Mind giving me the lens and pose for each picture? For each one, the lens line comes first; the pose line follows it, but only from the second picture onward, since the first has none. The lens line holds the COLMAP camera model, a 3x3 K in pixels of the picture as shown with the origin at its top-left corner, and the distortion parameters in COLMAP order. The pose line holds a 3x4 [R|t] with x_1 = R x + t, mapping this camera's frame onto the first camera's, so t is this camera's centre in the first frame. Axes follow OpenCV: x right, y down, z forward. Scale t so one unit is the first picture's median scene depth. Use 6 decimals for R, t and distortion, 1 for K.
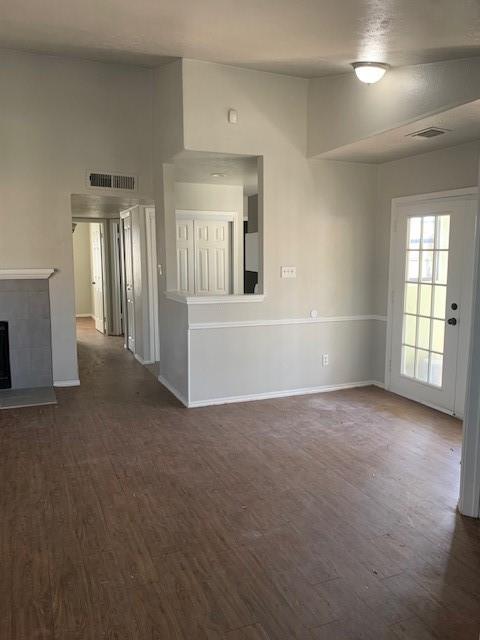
lens RADIAL K [[476.5, 0, 240.0], [0, 476.5, 320.0], [0, 0, 1]] dist [0.002122, -0.036226]
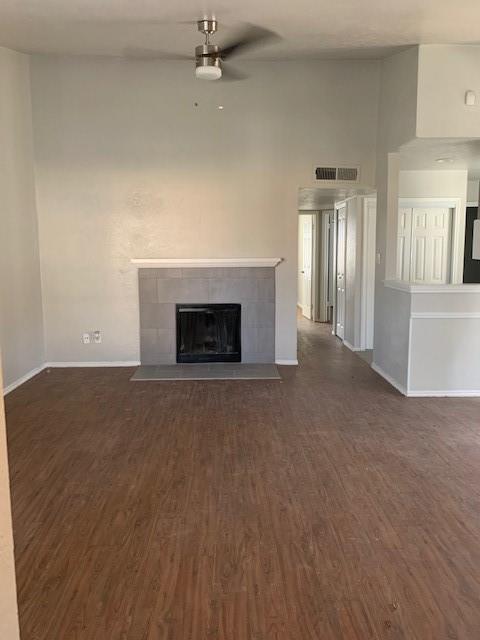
lens RADIAL K [[476.5, 0, 240.0], [0, 476.5, 320.0], [0, 0, 1]] dist [0.002122, -0.036226]
pose [[0.926474, 0.048008, -0.373285, -0.071116], [-0.040747, 0.998796, 0.027324, 0.011726], [0.374147, -0.010104, 0.927314, -0.064357]]
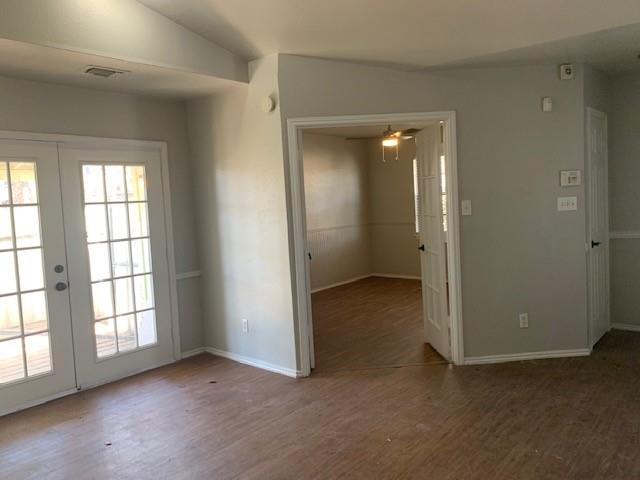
lens RADIAL K [[476.5, 0, 310.4], [0, 476.5, 238.8], [0, 0, 1]] dist [0.002122, -0.036226]
pose [[-0.404276, -0.068431, 0.912074, -0.560199], [0.172950, 0.973488, 0.149698, -0.144052], [-0.898137, 0.218262, -0.381723, 0.980964]]
